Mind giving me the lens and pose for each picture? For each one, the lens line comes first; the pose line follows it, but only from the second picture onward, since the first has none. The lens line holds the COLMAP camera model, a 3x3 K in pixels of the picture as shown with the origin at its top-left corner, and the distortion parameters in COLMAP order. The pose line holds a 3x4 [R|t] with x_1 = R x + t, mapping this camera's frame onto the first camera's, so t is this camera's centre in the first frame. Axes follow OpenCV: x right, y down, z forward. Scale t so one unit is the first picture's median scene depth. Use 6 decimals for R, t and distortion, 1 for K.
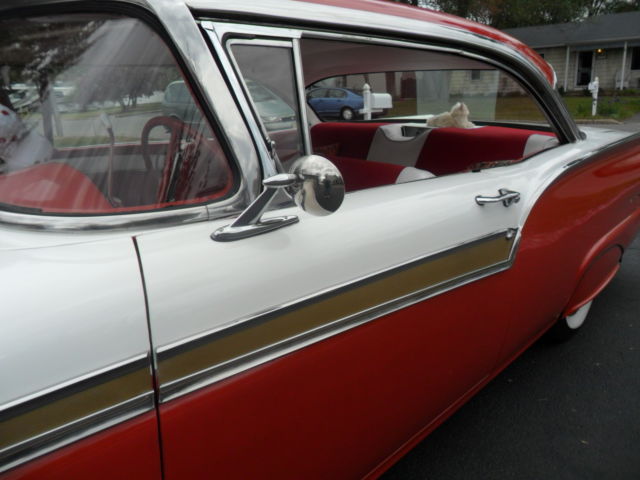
lens RADIAL K [[535.2, 0, 320.3], [0, 535.2, 253.6], [0, 0, 1]] dist [0.001995, 0.001045]
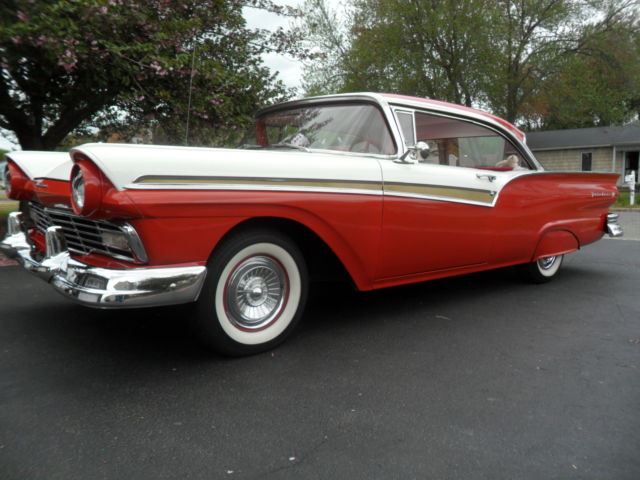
lens RADIAL K [[535.2, 0, 320.3], [0, 535.2, 253.6], [0, 0, 1]] dist [0.001995, 0.001045]
pose [[0.994780, 0.040801, -0.093531, -0.014875], [-0.055690, 0.985124, -0.162569, 0.054363], [0.085507, 0.166929, 0.982254, -0.113012]]
